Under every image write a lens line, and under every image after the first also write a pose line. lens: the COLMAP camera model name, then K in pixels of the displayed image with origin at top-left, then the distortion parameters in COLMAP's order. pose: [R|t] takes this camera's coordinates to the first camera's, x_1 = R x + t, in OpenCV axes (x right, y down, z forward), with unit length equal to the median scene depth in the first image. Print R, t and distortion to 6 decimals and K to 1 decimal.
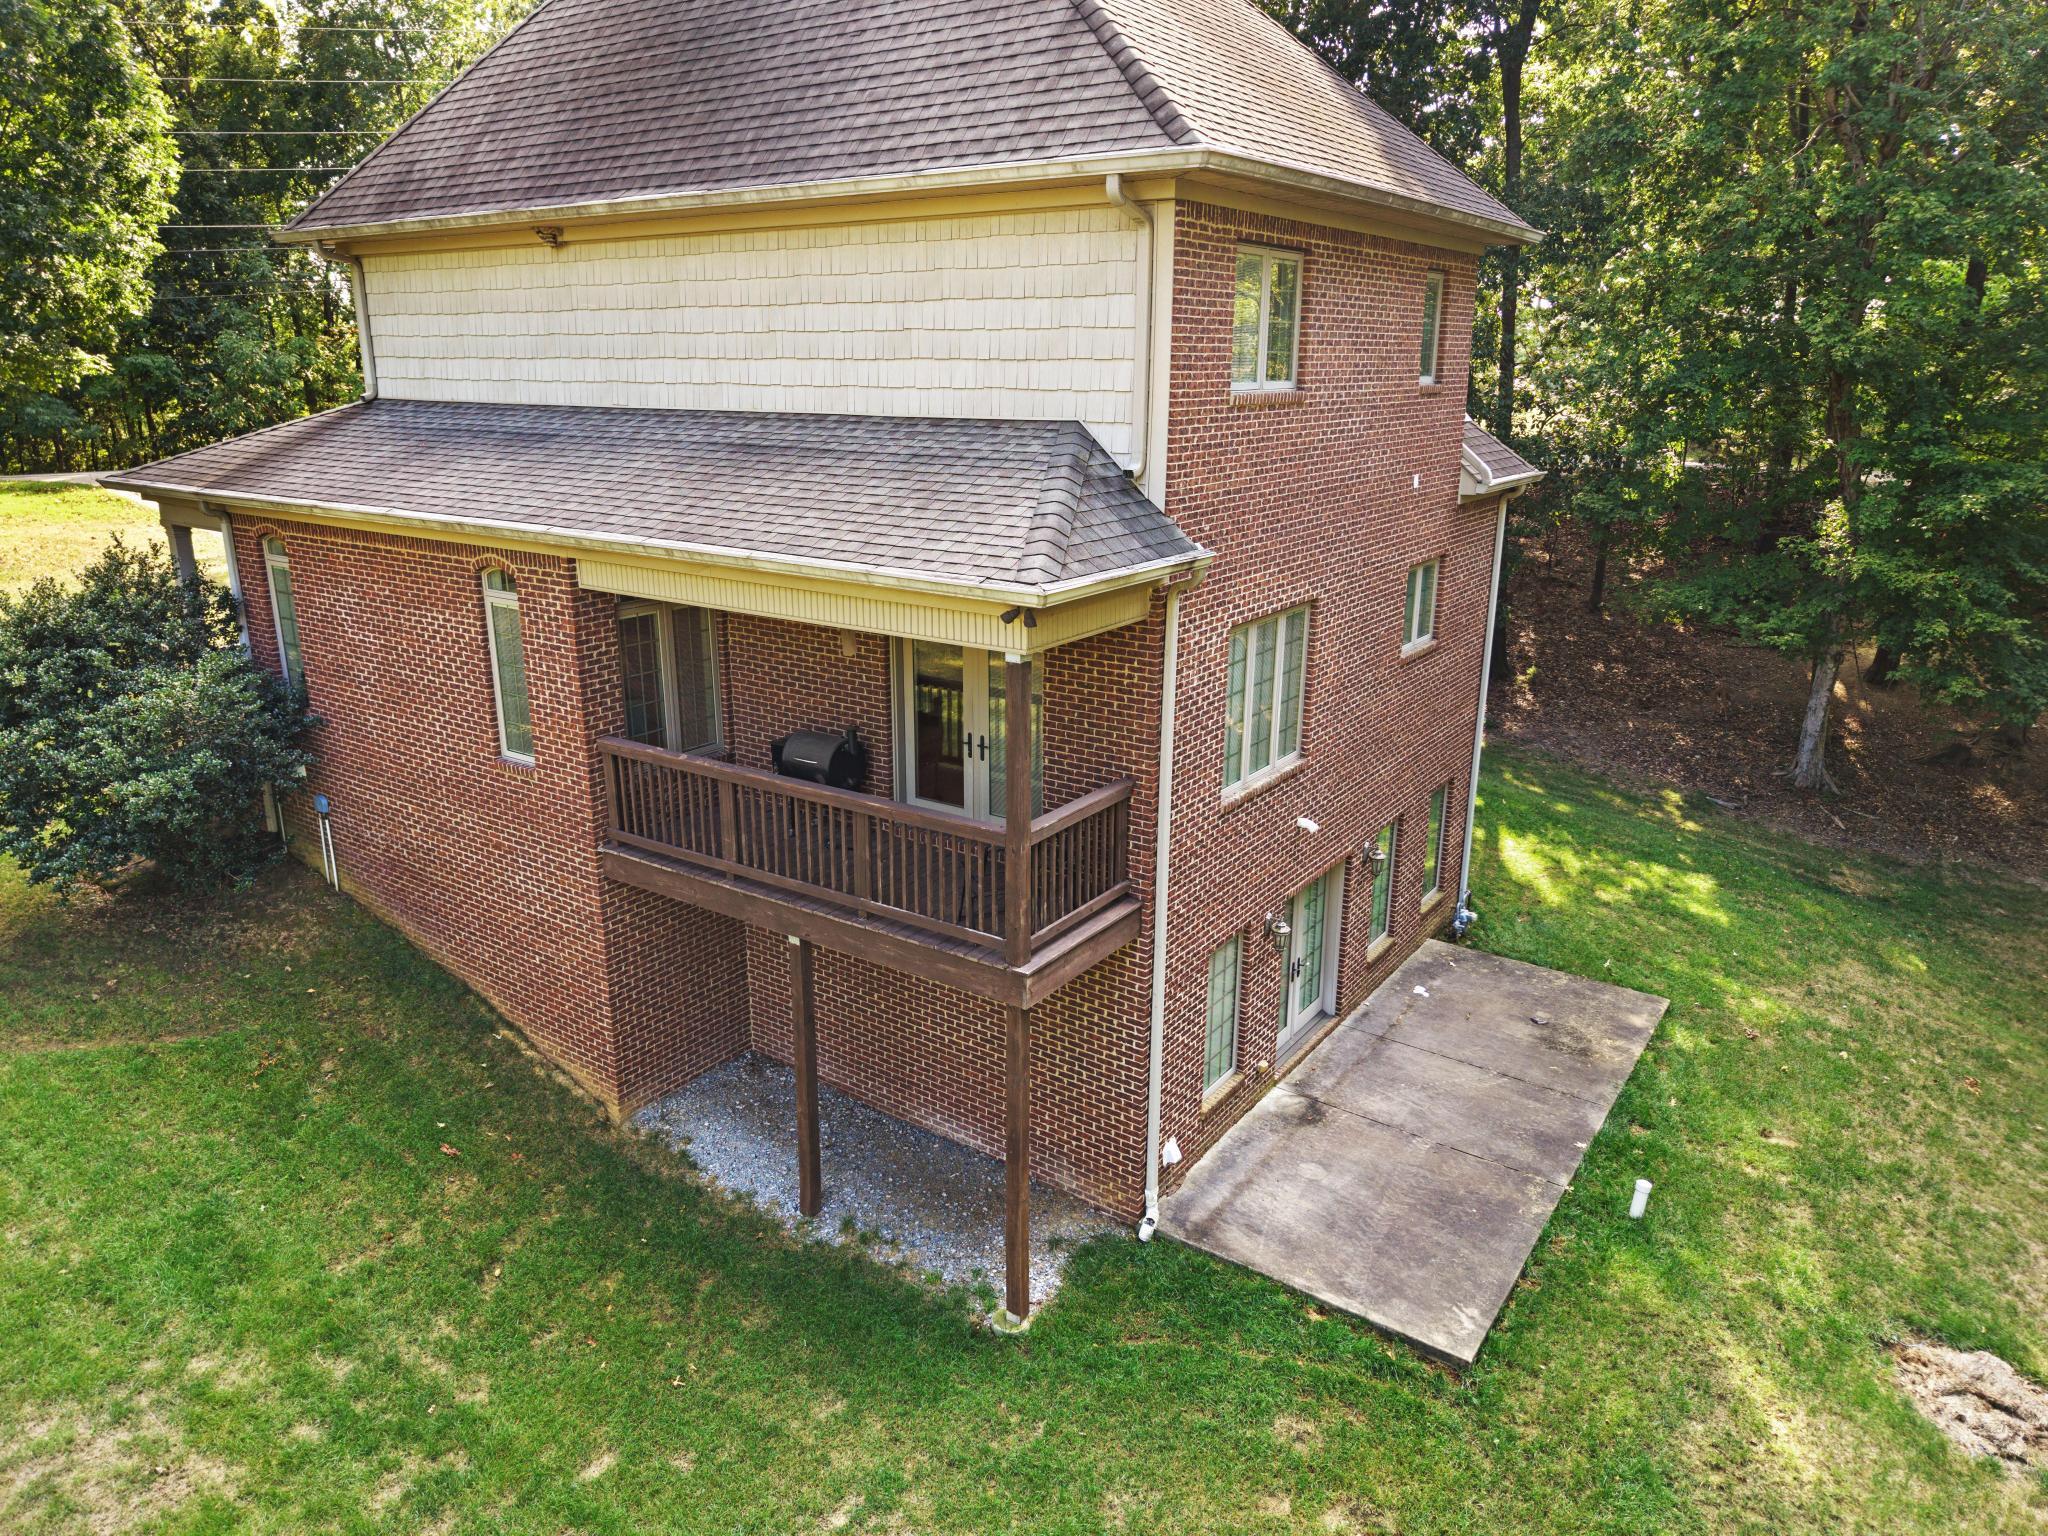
lens RADIAL K [[1378.4, 0, 1069.0], [0, 1378.4, 758.7], [0, 0, 1]] dist [-0.001345, 0.001882]
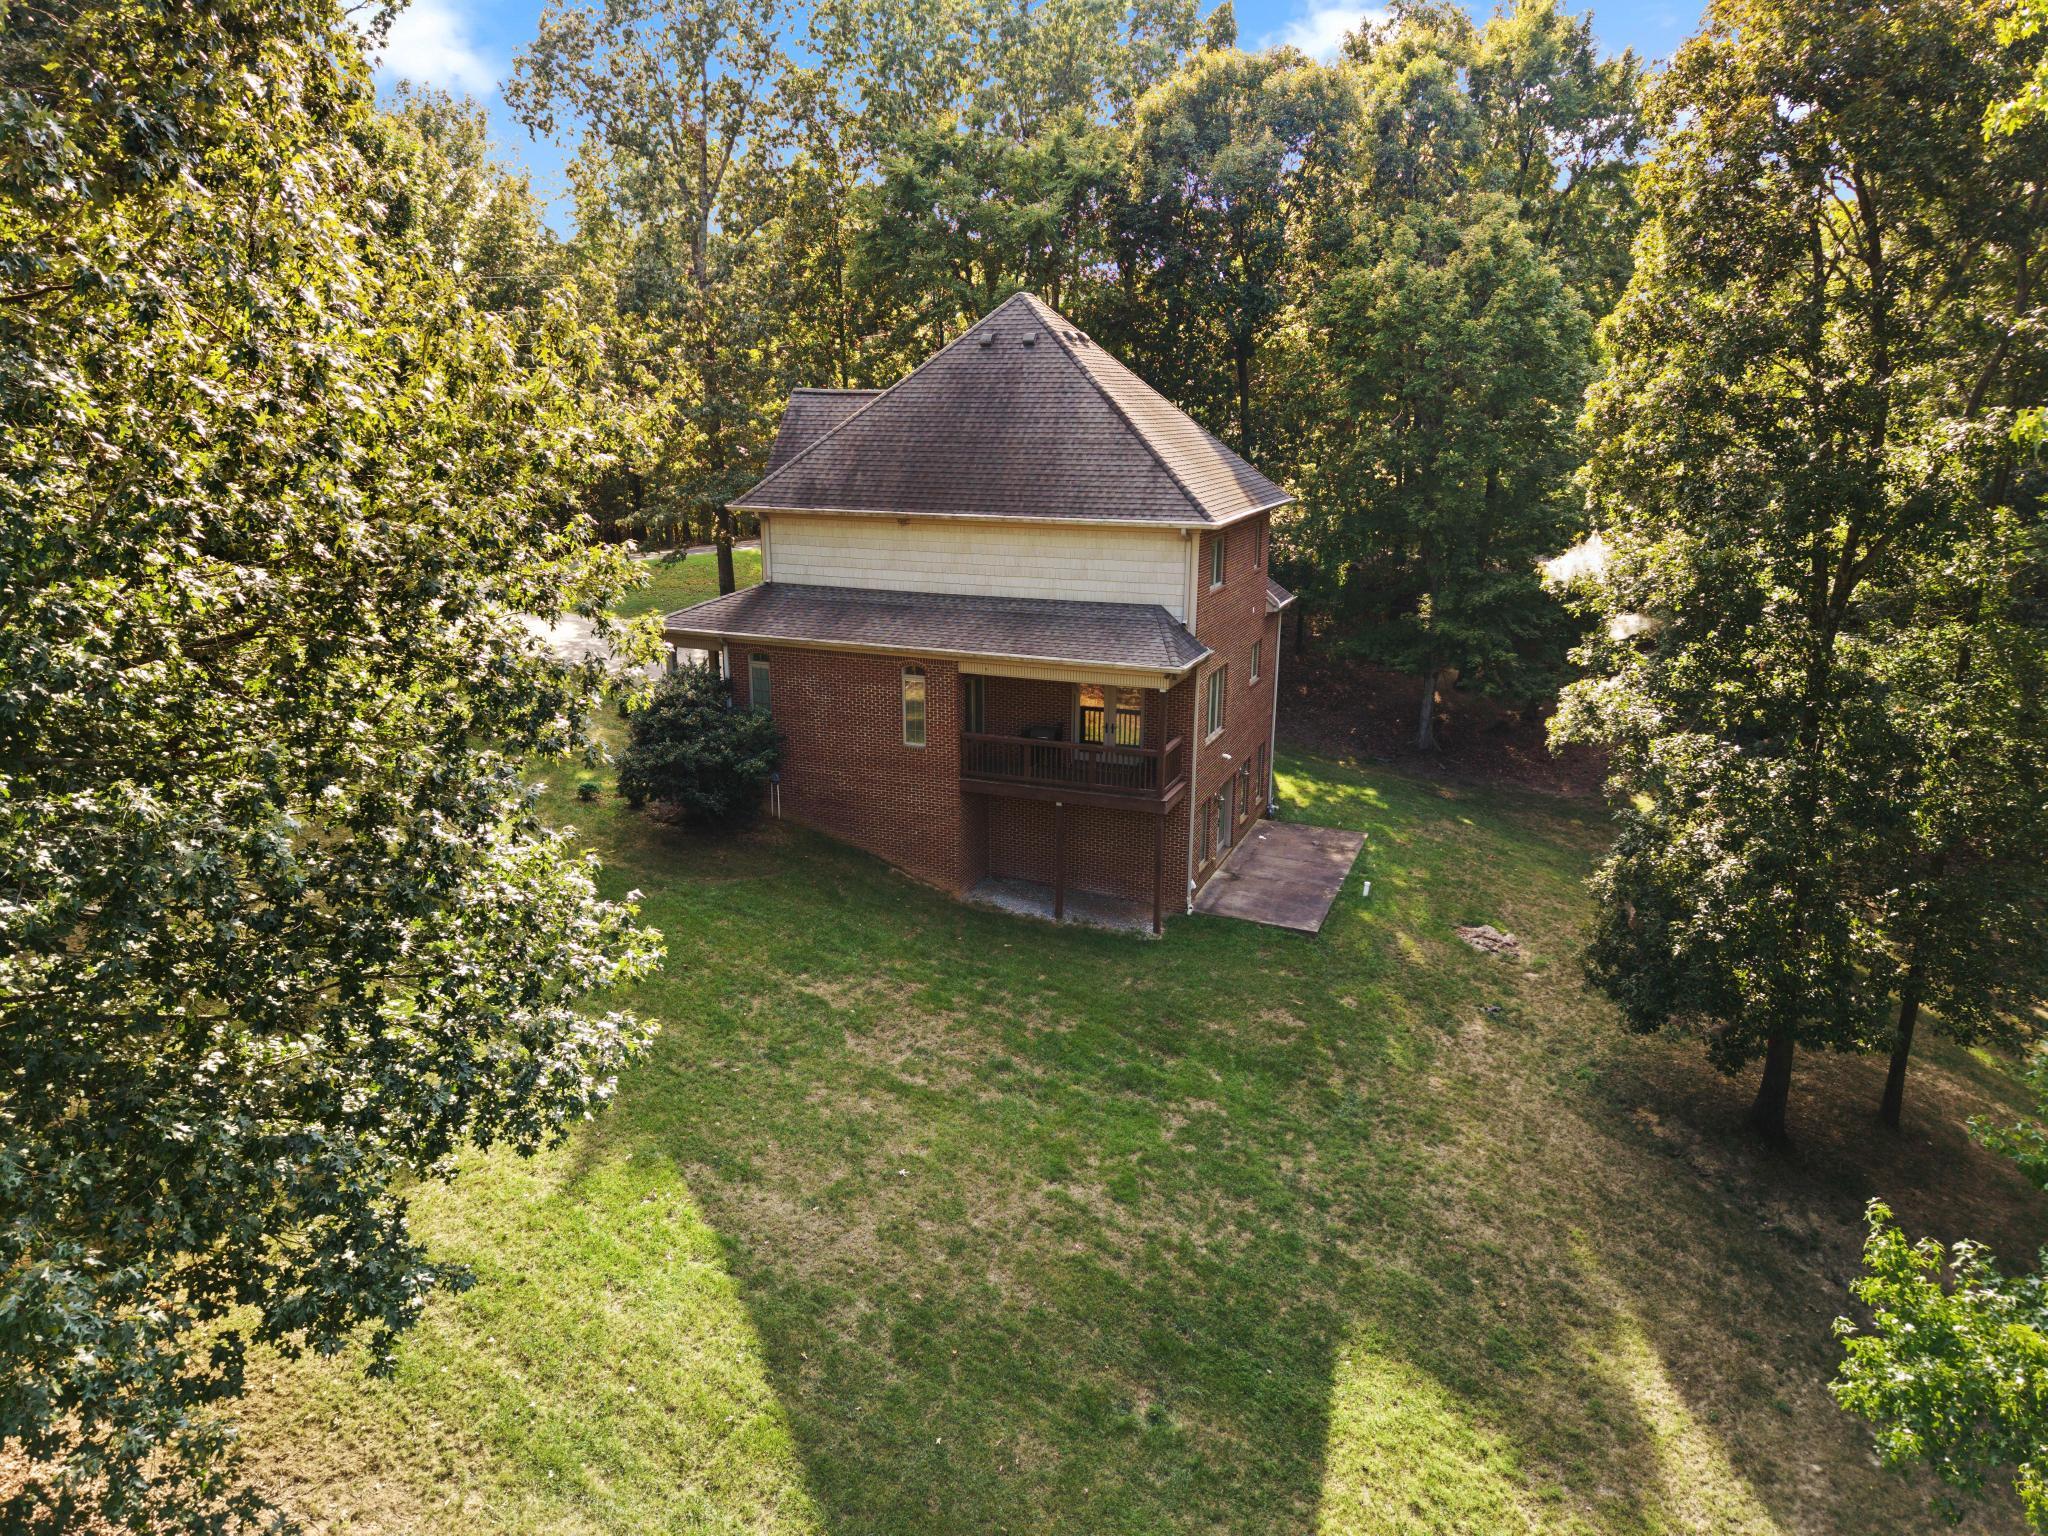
lens RADIAL K [[1378.4, 0, 1020.4], [0, 1378.4, 764.9], [0, 0, 1]] dist [-0.001345, 0.001882]
pose [[0.978859, -0.056627, 0.196542, -0.665248], [0.061417, 0.997943, -0.018355, 0.085799], [-0.195098, 0.030038, 0.980324, -1.315957]]
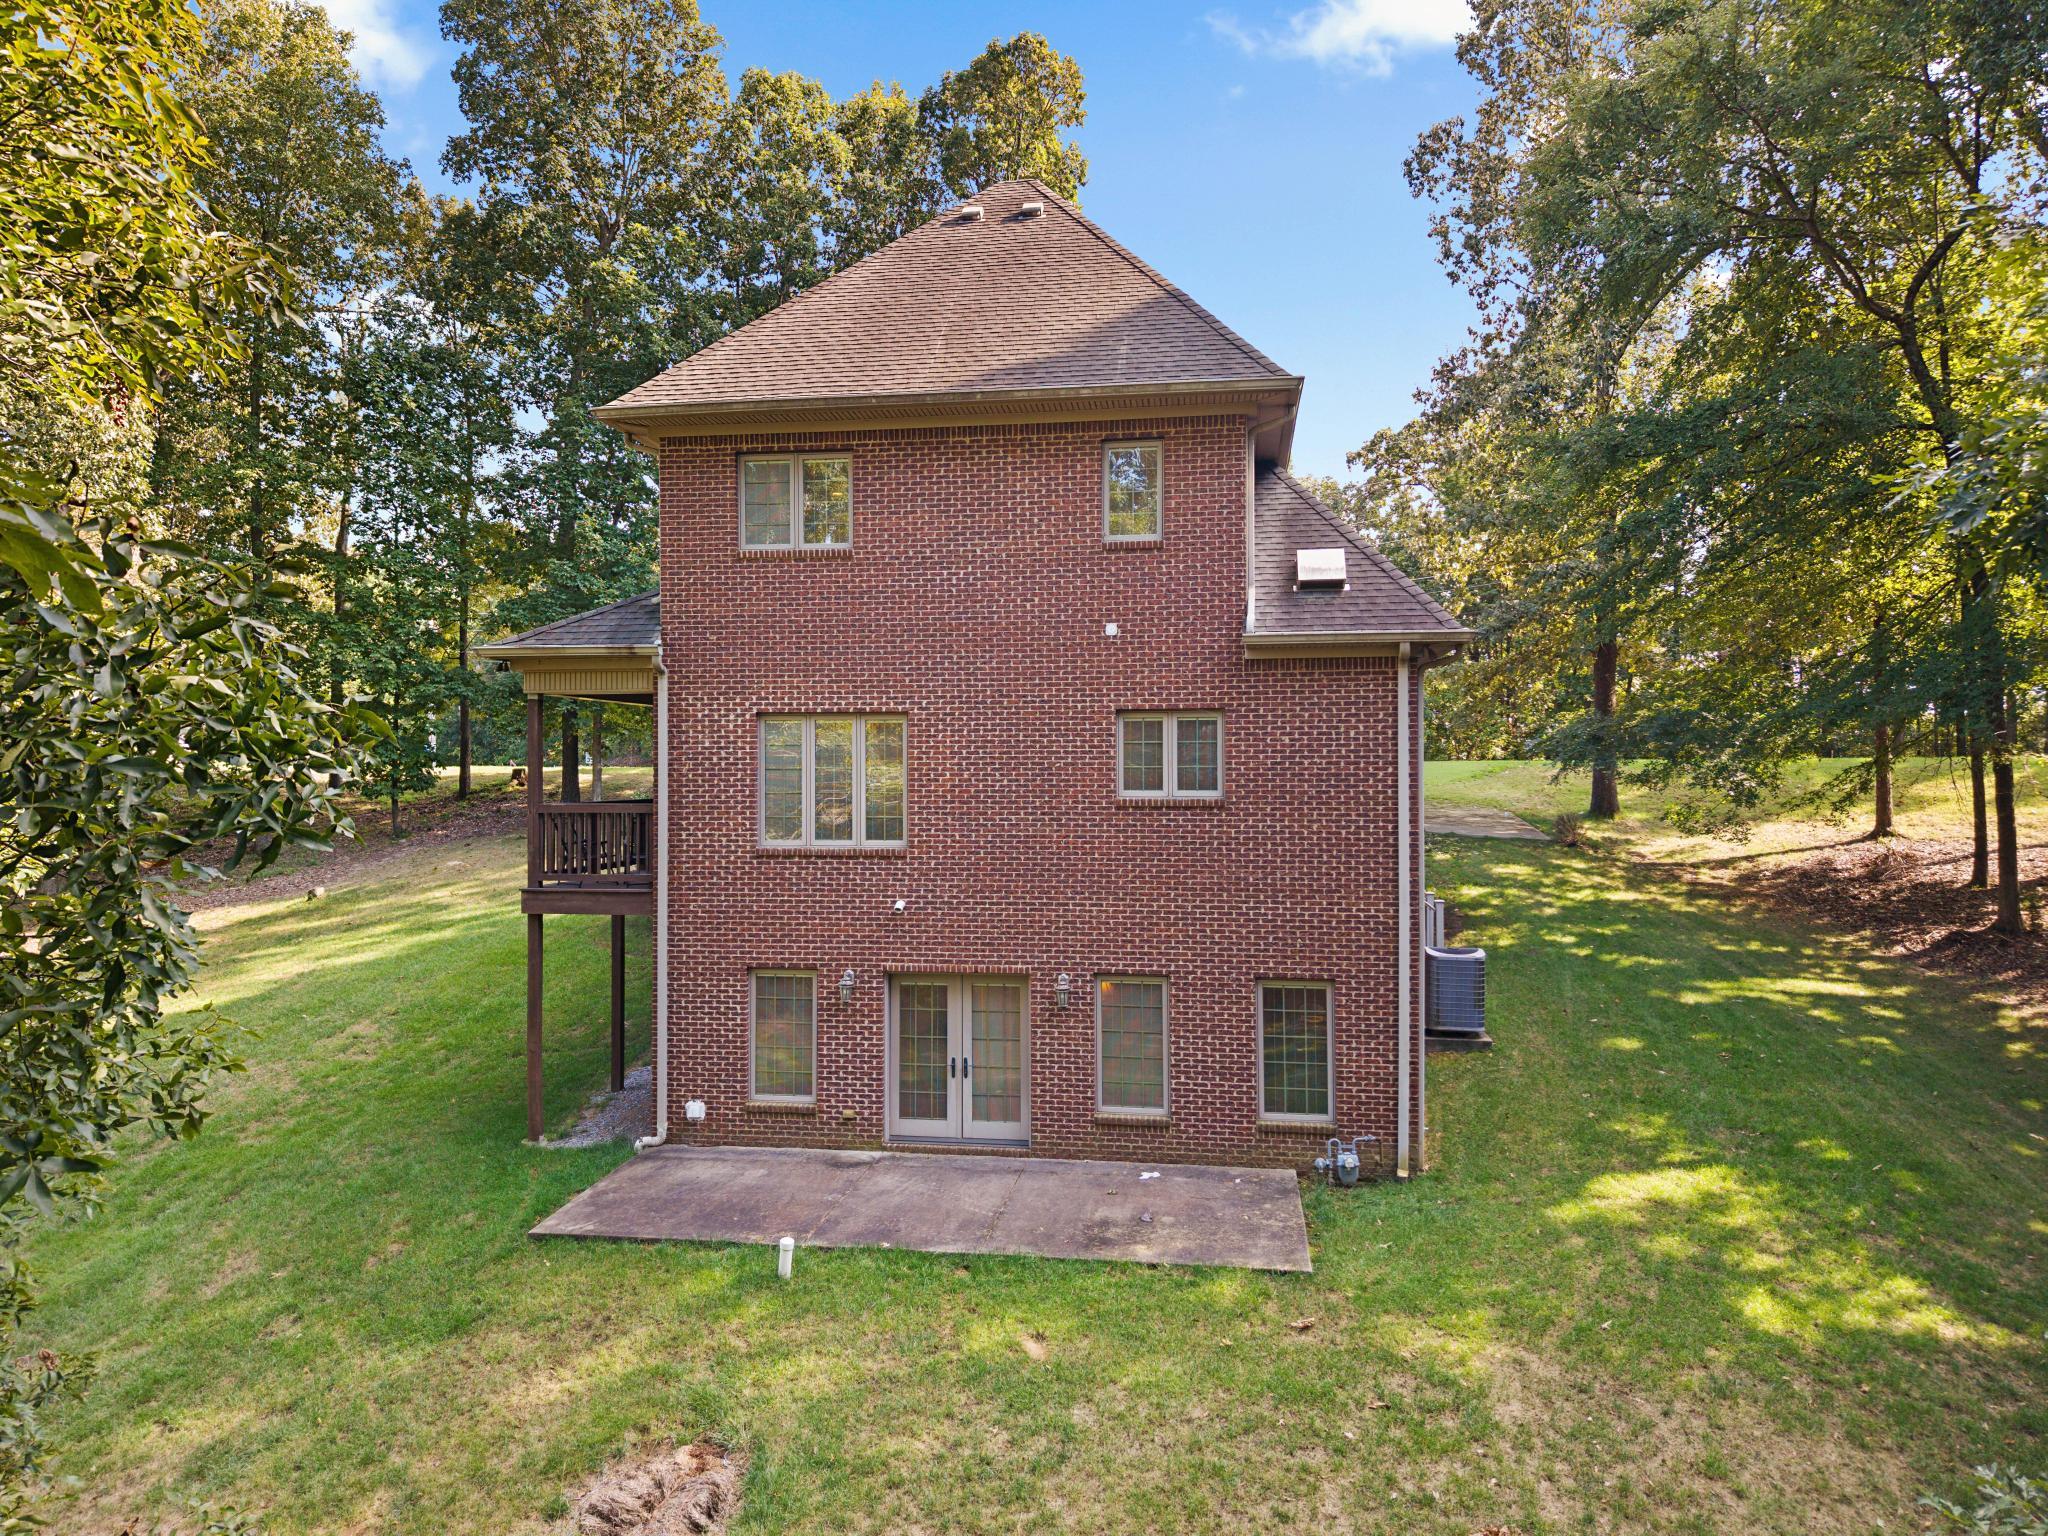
lens RADIAL K [[1378.4, 0, 1021.1], [0, 1378.4, 769.8], [0, 0, 1]] dist [-0.001345, 0.001882]
pose [[0.428885, -0.014466, -0.903243, 1.277770], [-0.248882, 0.959284, -0.133539, 0.067361], [0.868398, 0.282074, 0.407822, 0.594127]]
